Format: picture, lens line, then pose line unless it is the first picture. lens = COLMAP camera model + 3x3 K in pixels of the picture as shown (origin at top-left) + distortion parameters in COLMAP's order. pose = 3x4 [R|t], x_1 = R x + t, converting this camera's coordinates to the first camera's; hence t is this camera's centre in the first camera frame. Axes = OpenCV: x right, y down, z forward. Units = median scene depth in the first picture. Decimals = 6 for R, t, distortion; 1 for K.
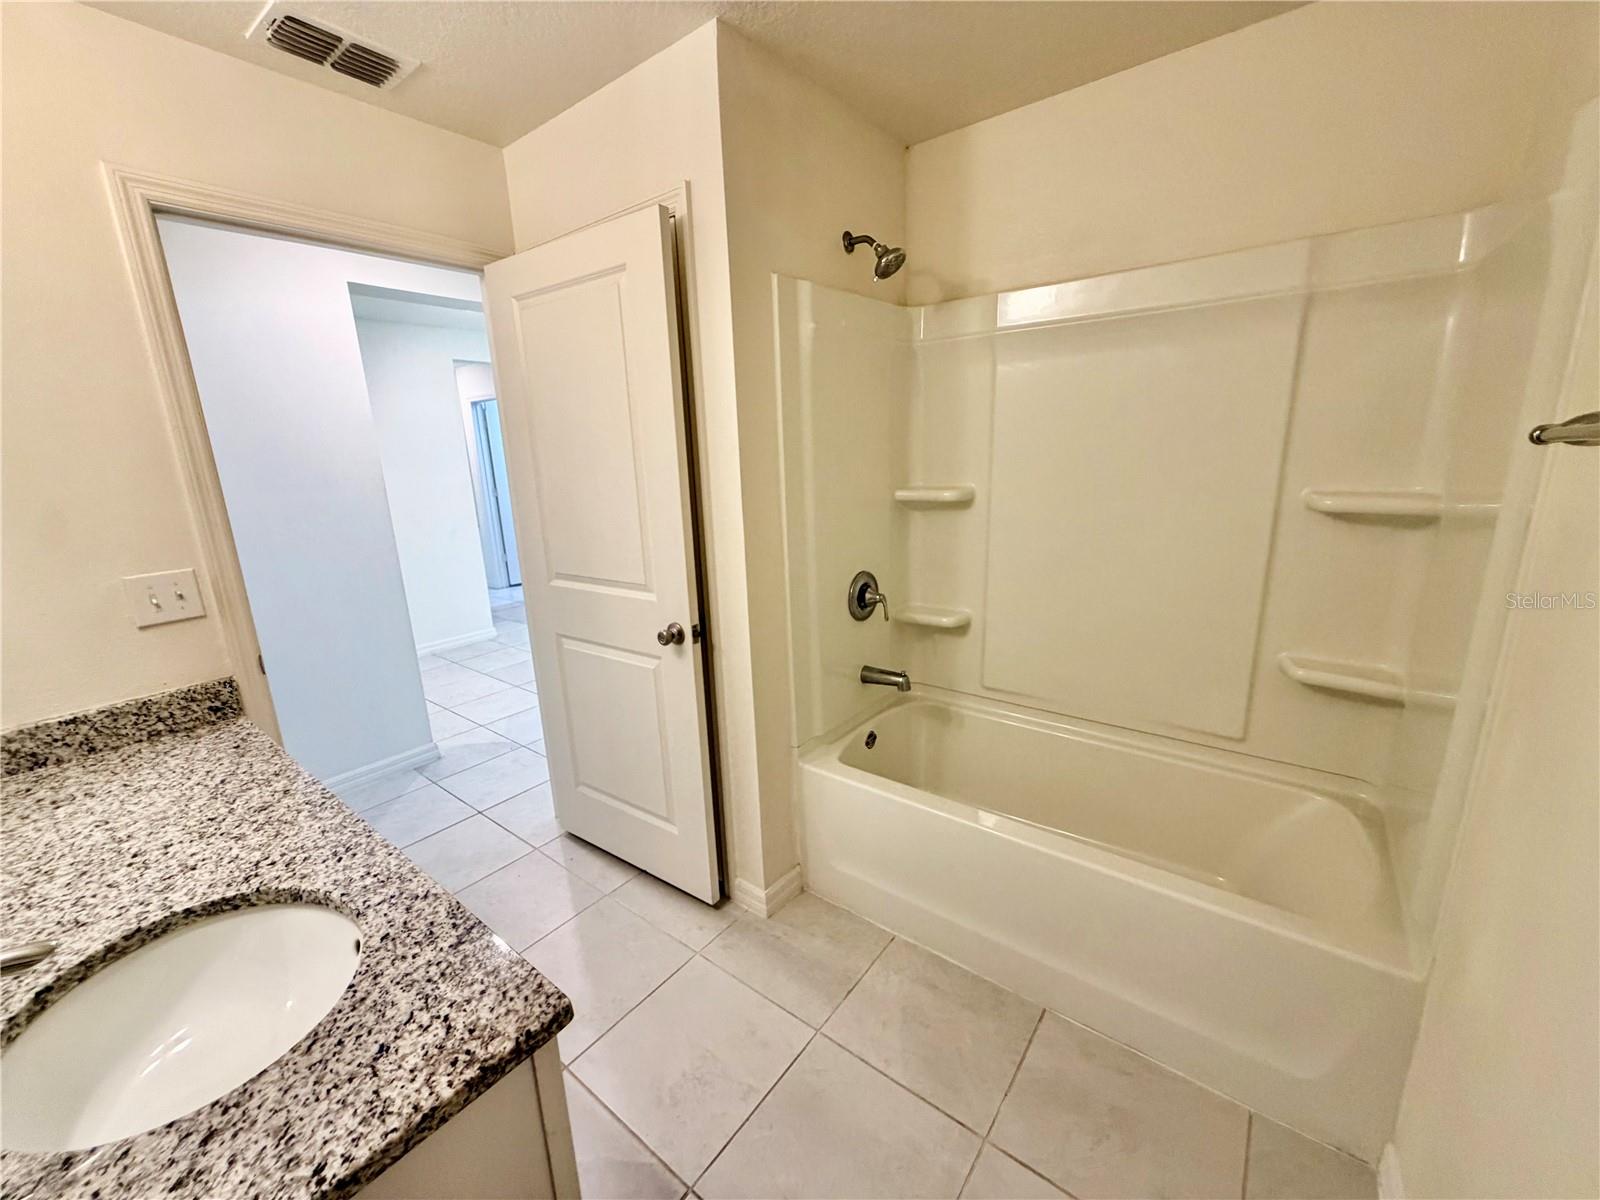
lens RADIAL K [[638.4, 0, 797.3], [0, 638.4, 598.3], [0, 0, 1]] dist [-0.008109, 0.001726]
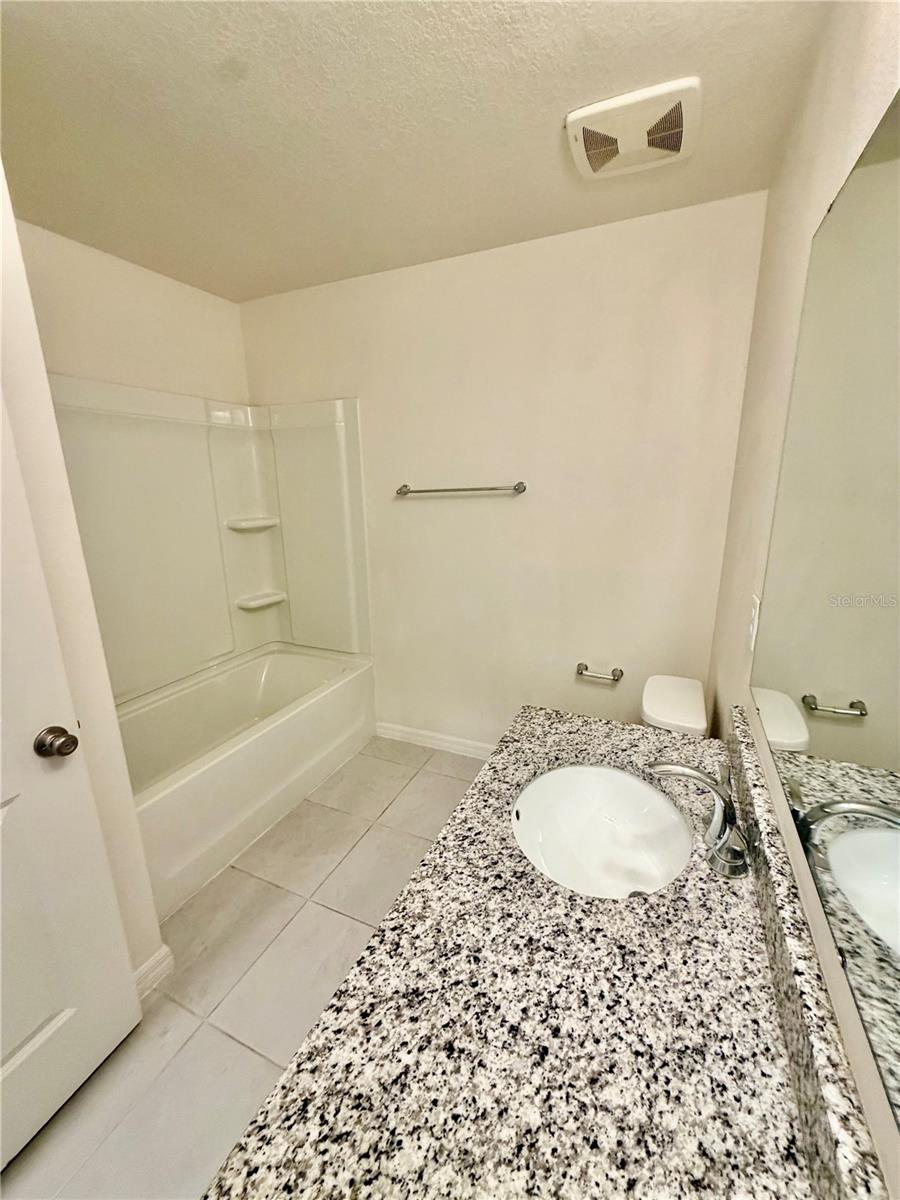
lens RADIAL K [[478.8, 0, 447.7], [0, 478.8, 600.2], [0, 0, 1]] dist [-0.008109, 0.001726]
pose [[-0.231812, -0.202104, 0.951534, -1.420201], [0.247891, 0.933611, 0.258688, -0.236977], [-0.940645, 0.295844, -0.166323, 1.033643]]
